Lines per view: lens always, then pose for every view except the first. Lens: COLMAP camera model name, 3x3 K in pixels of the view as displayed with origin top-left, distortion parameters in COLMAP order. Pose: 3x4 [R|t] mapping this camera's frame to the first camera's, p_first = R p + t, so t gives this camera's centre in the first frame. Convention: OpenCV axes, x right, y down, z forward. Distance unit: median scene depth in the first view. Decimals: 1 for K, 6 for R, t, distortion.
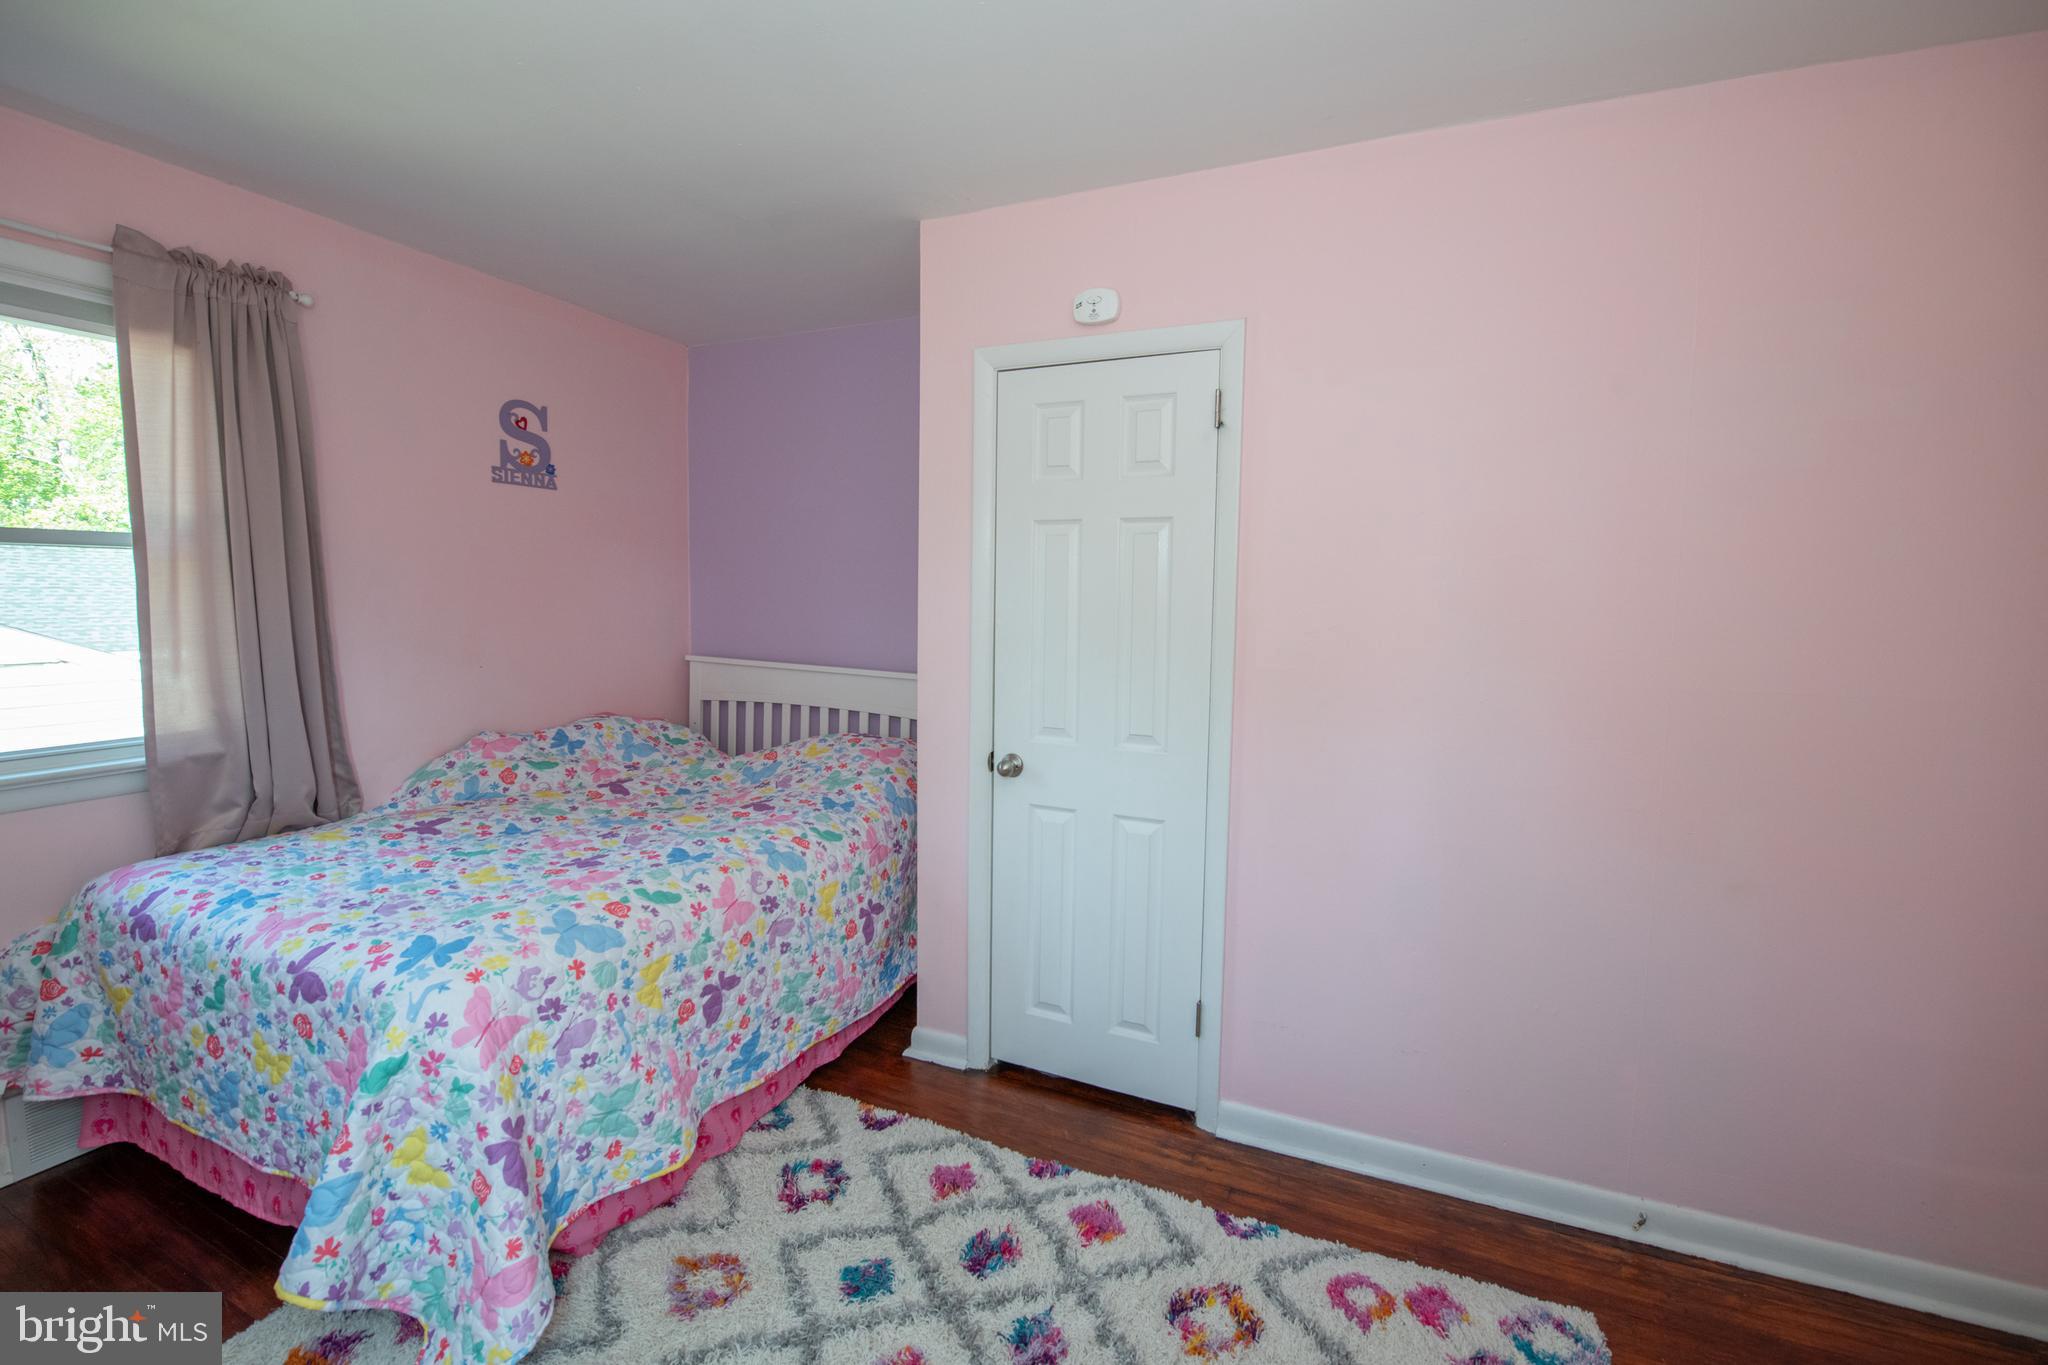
lens RADIAL K [[858.5, 0, 1034.1], [0, 858.5, 662.7], [0, 0, 1]] dist [-0.010156, -0.000971]
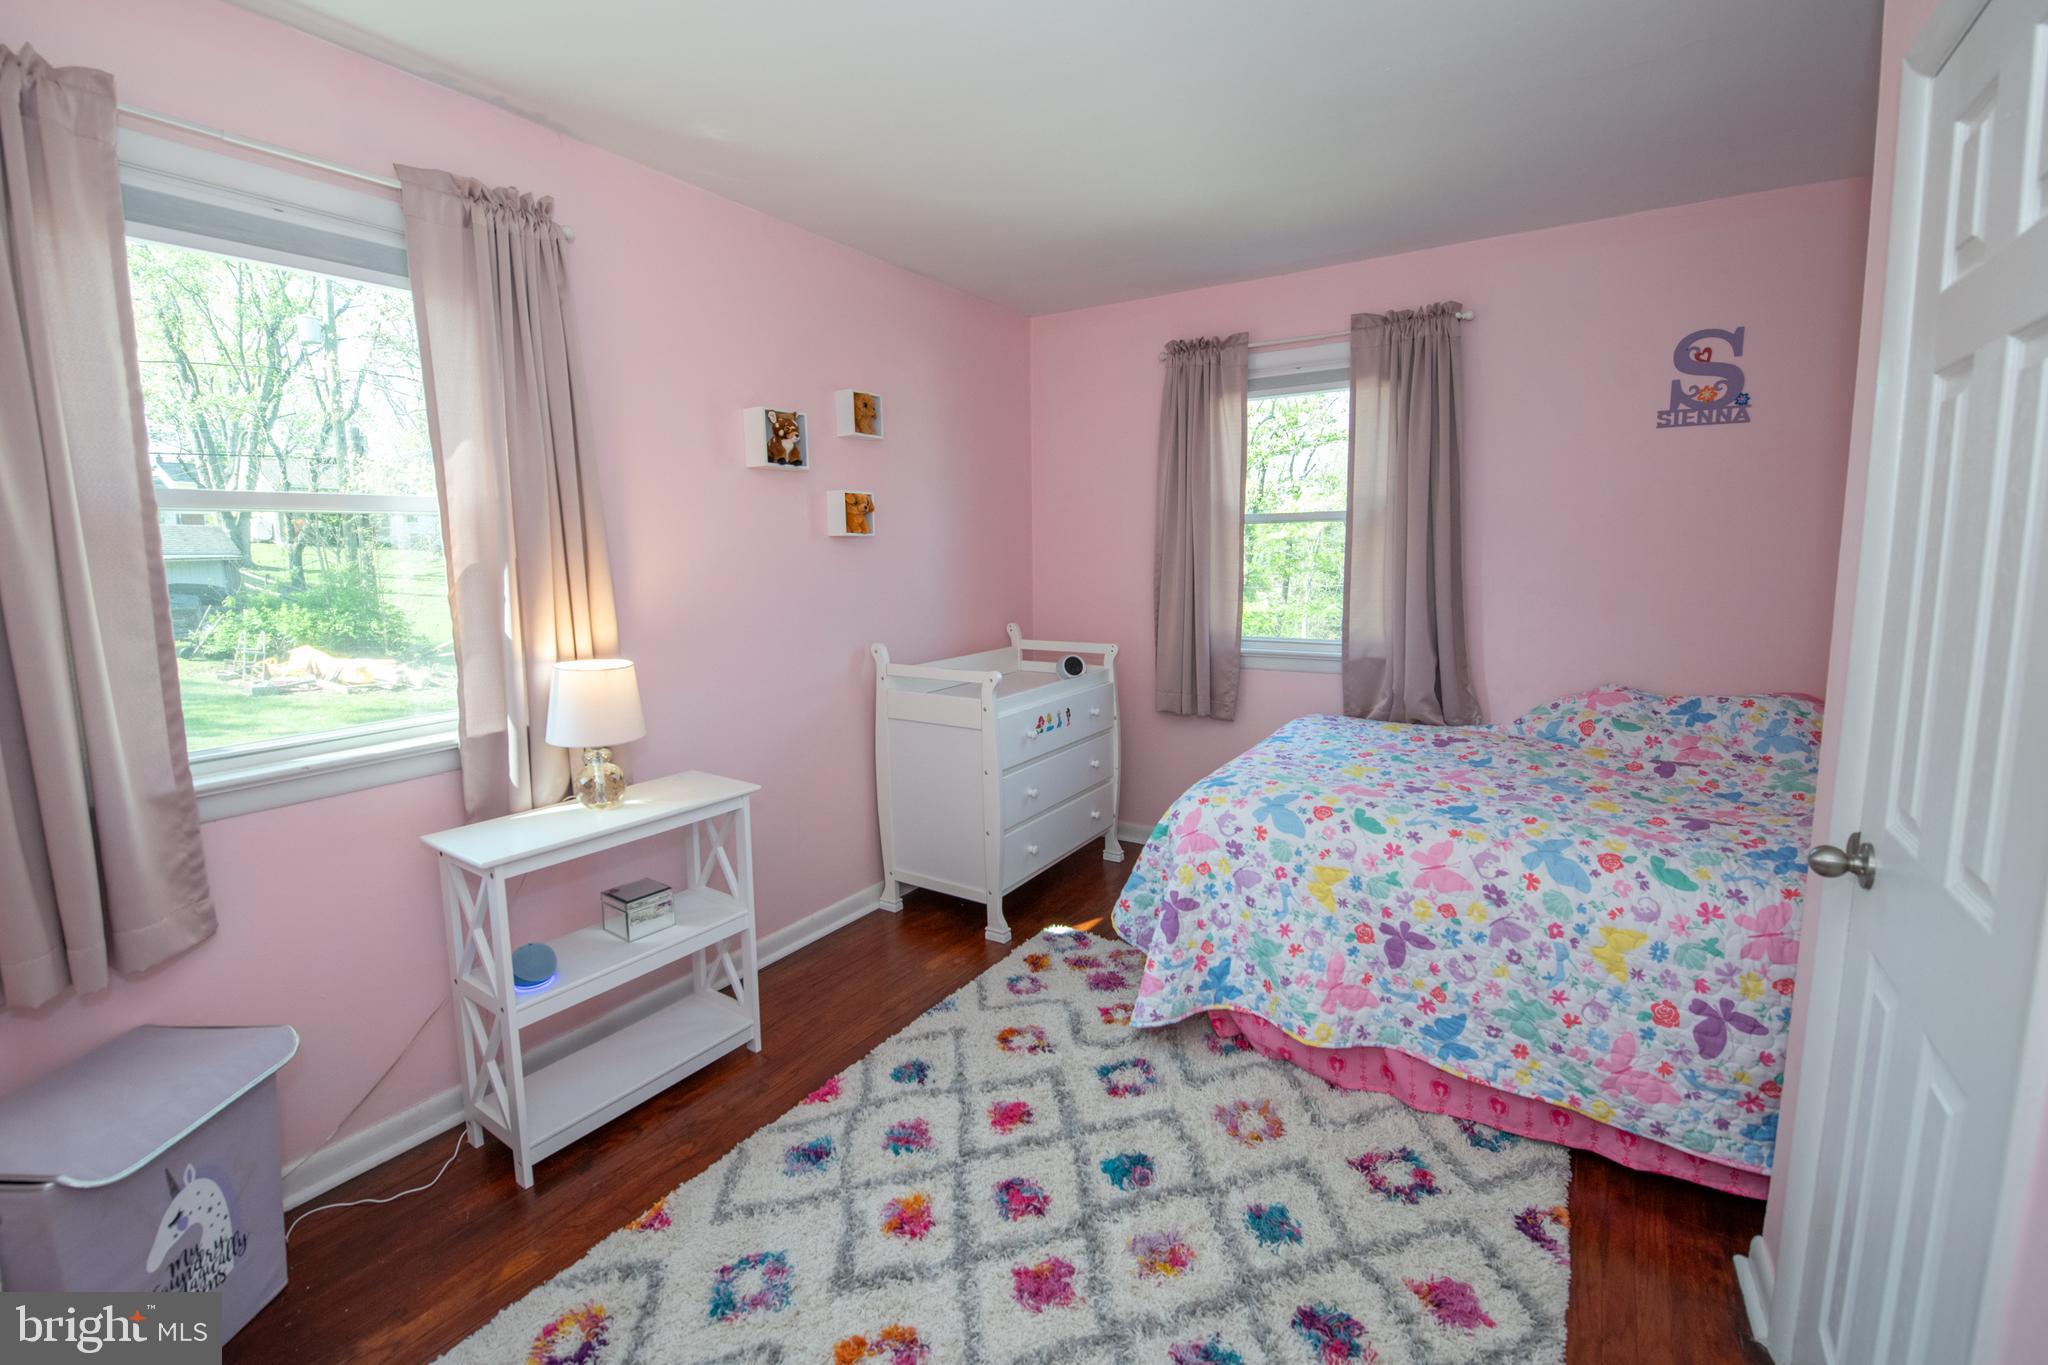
lens RADIAL K [[858.5, 0, 1020.0], [0, 858.5, 656.5], [0, 0, 1]] dist [-0.010156, -0.000971]
pose [[-0.166827, 0.111242, -0.979691, 0.617361], [-0.070612, 0.989716, 0.124404, -0.036793], [0.983455, 0.089932, -0.157256, 0.646521]]
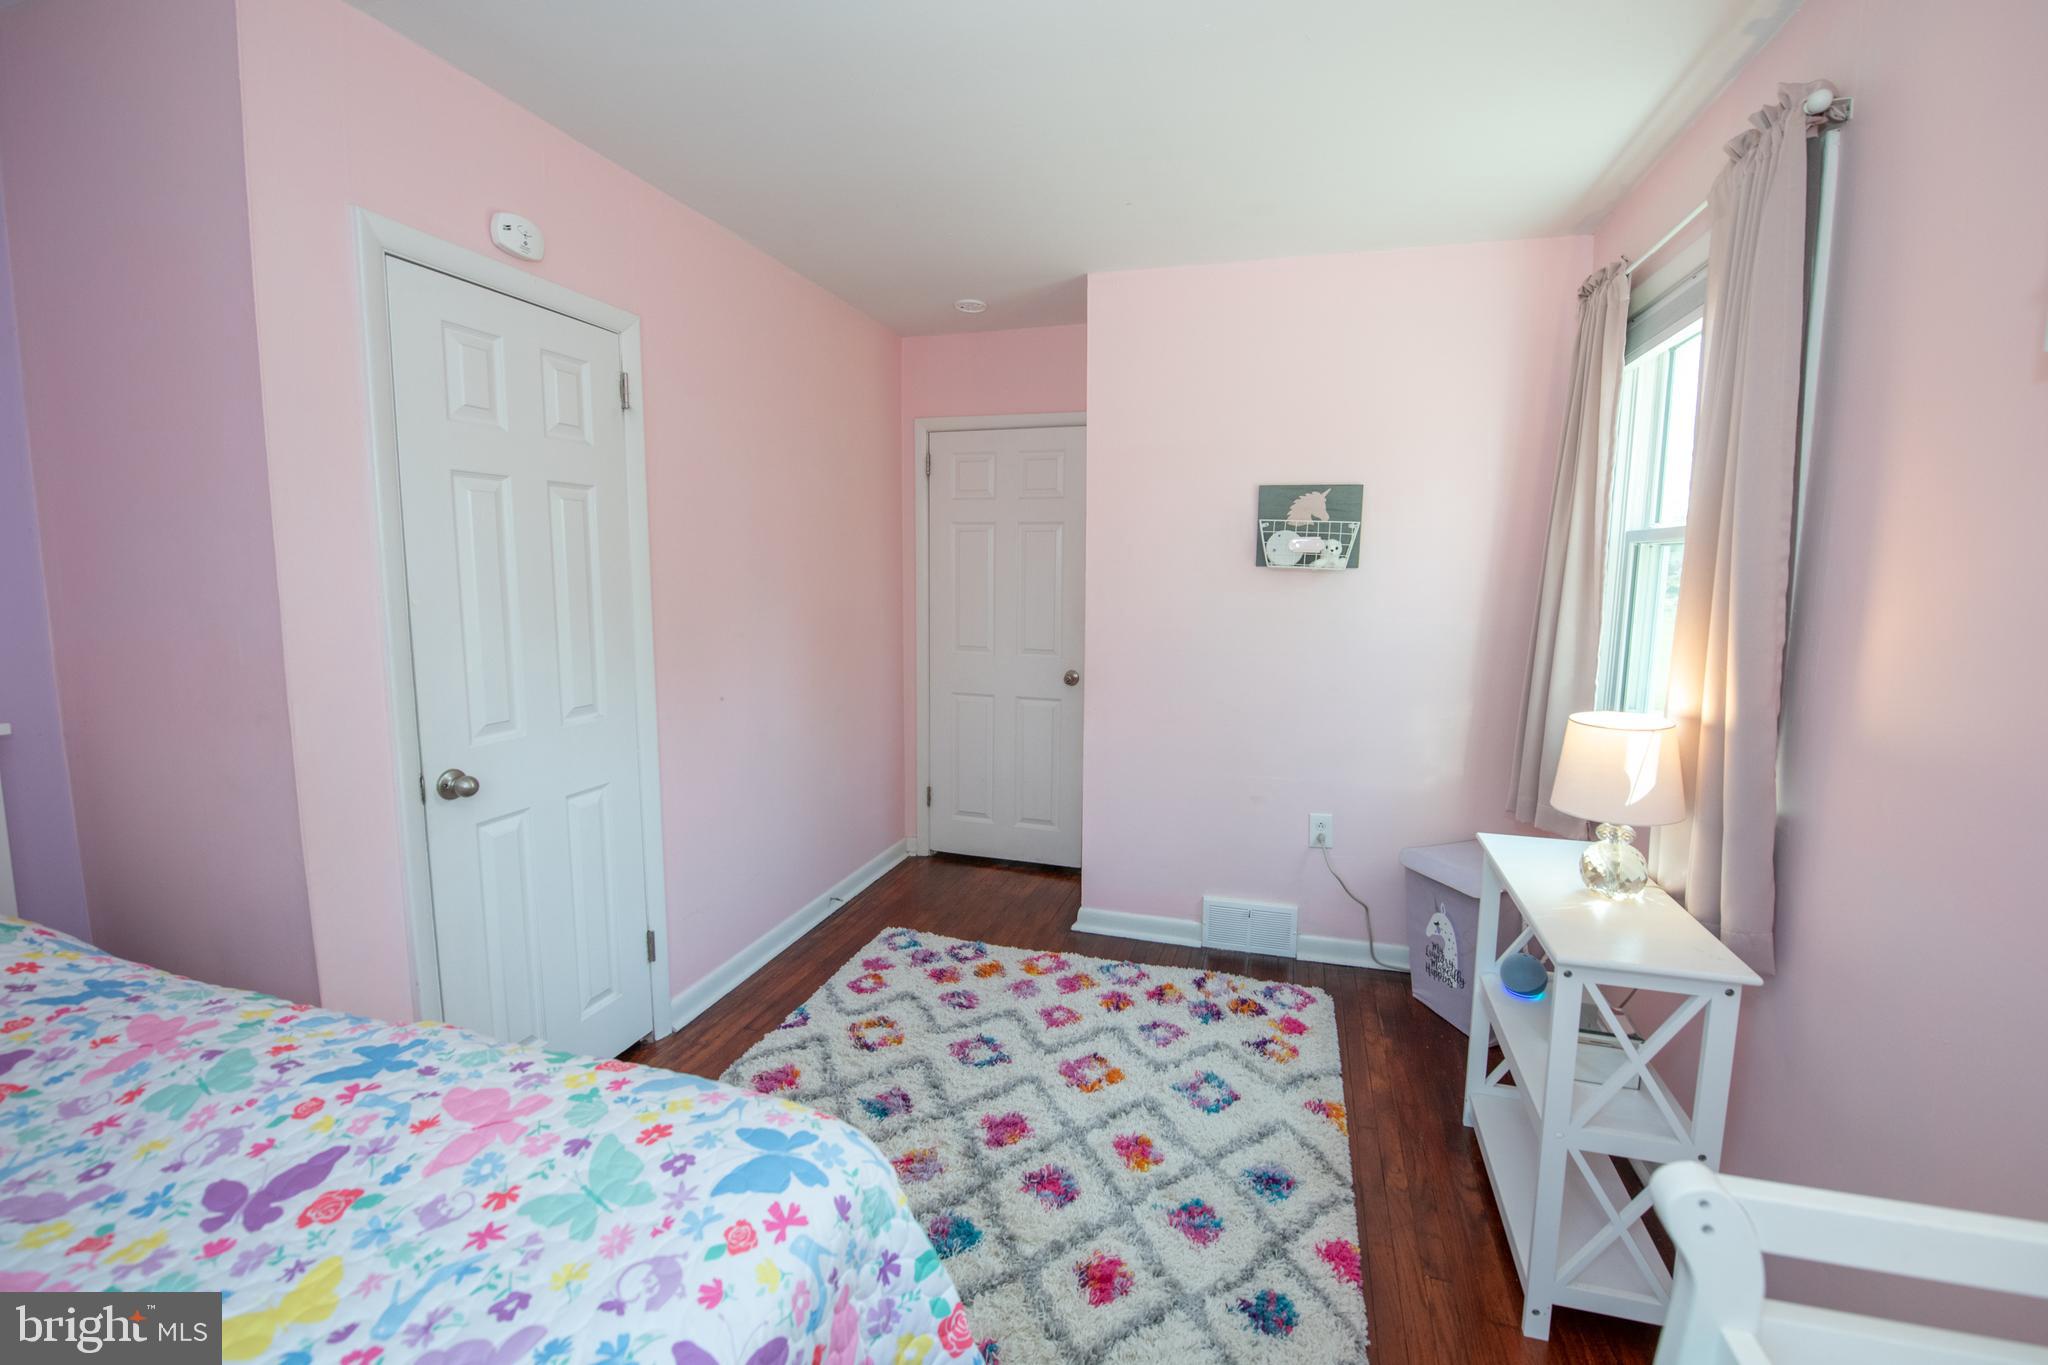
lens RADIAL K [[858.5, 0, 1031.4], [0, 858.5, 681.2], [0, 0, 1]] dist [-0.010156, -0.000971]
pose [[-0.123723, -0.147606, 0.981277, -0.952939], [0.075019, 0.984654, 0.157572, -0.063795], [-0.989477, 0.093109, -0.110751, 0.632345]]
